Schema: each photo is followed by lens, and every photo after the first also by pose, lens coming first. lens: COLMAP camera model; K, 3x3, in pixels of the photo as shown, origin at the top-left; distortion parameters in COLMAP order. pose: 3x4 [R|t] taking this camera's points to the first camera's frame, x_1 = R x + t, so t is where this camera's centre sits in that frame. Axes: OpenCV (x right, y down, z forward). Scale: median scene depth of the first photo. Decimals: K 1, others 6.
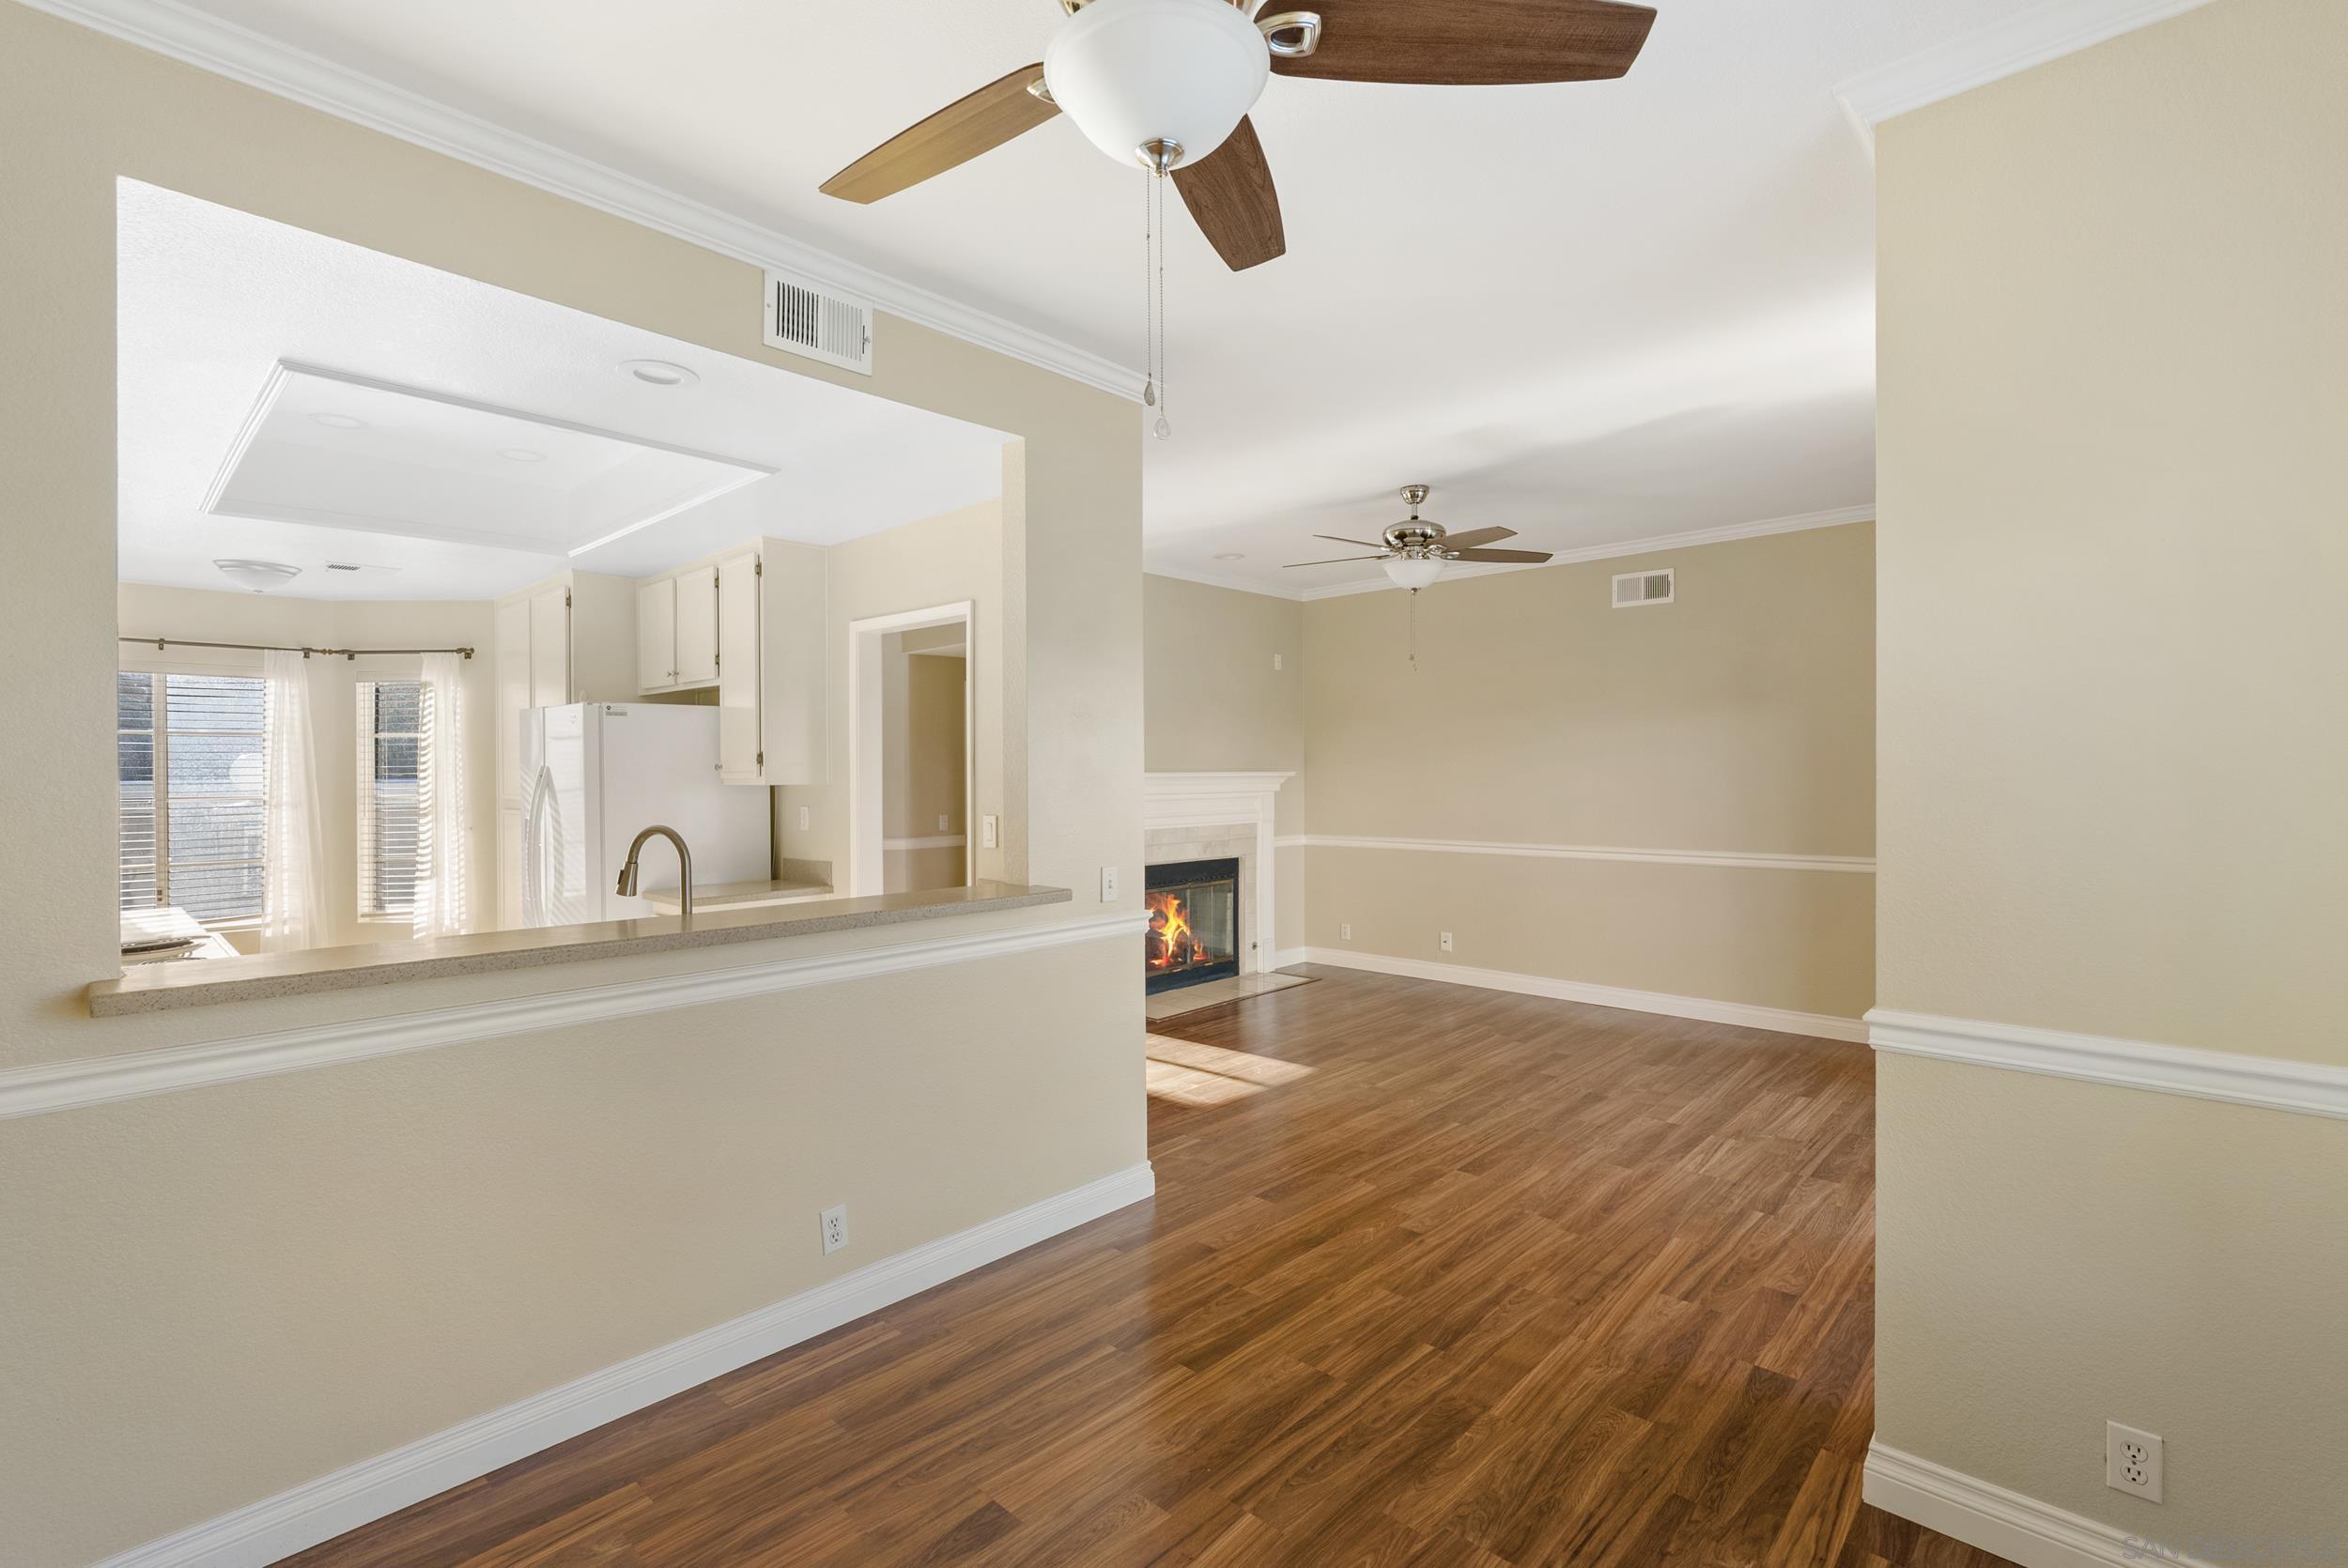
lens RADIAL K [[1064.5, 0, 1171.7], [0, 1064.5, 790.1], [0, 0, 1]] dist [-0.004373, -0.000064]
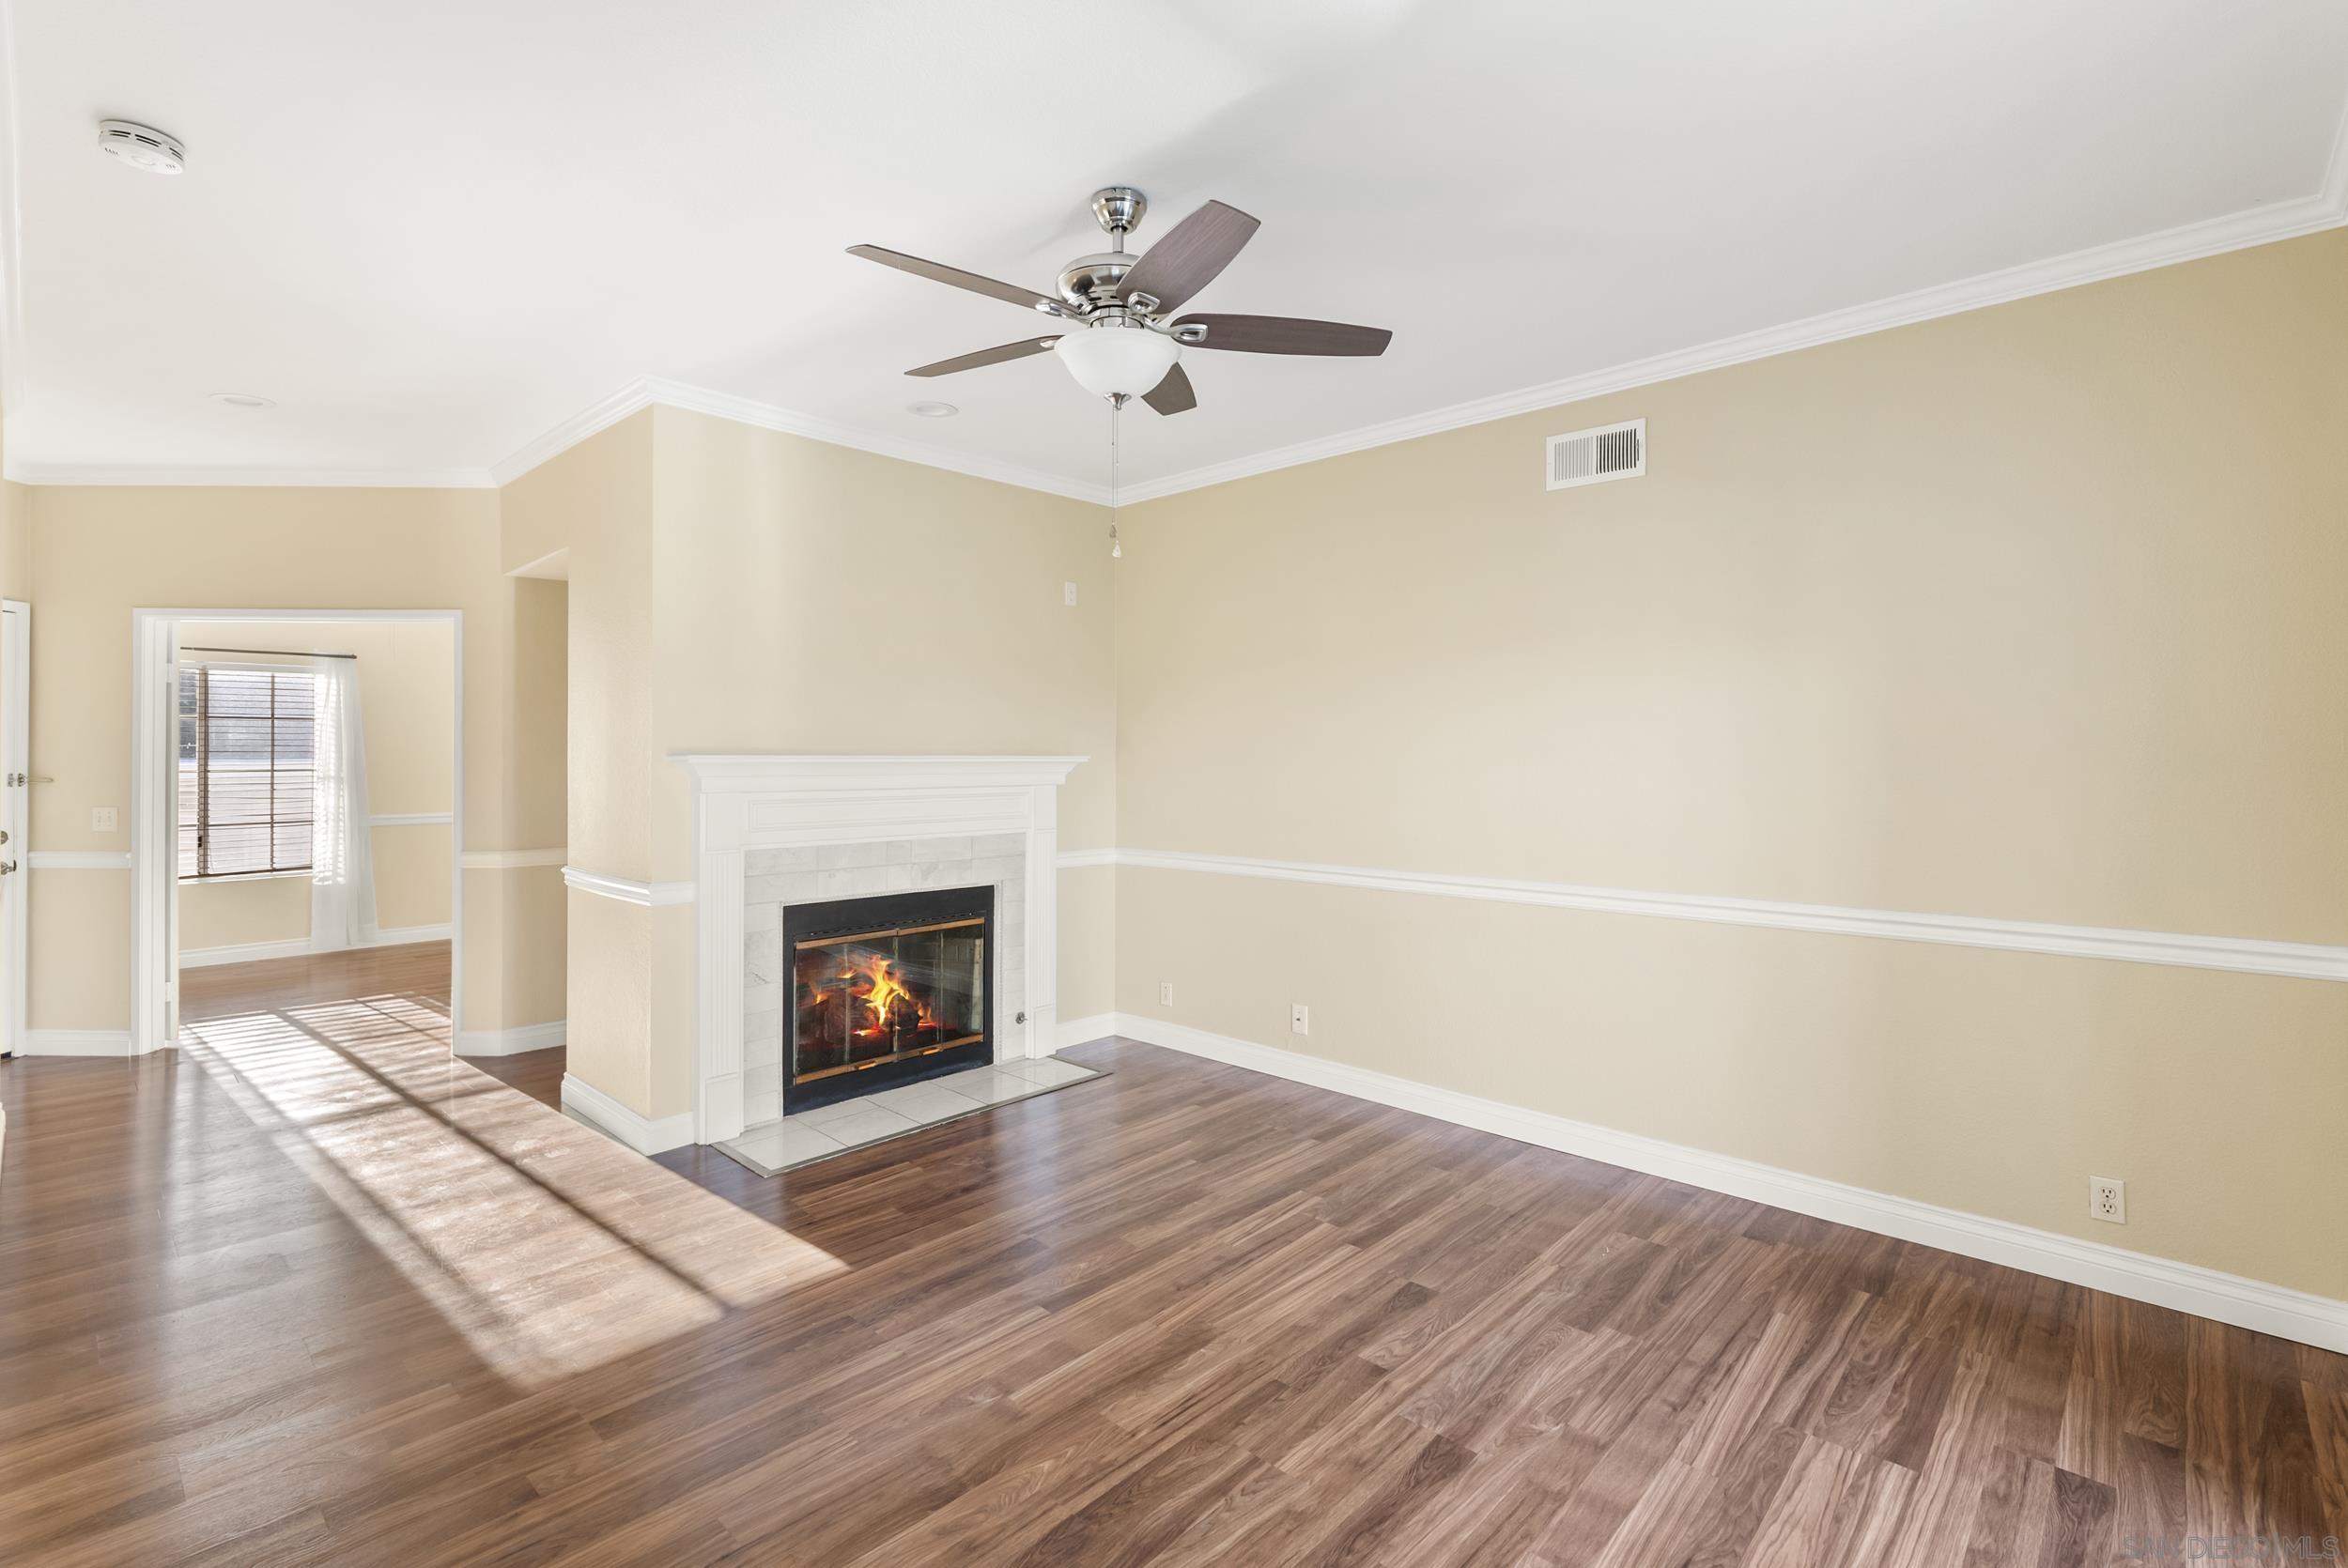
lens RADIAL K [[1064.5, 0, 1175.9], [0, 1064.5, 765.1], [0, 0, 1]] dist [-0.004373, -0.000064]
pose [[0.999957, 0.008568, -0.003446, 0.213073], [-0.008599, 0.999920, -0.009303, -0.007144], [0.003366, 0.009333, 0.999951, 0.405842]]
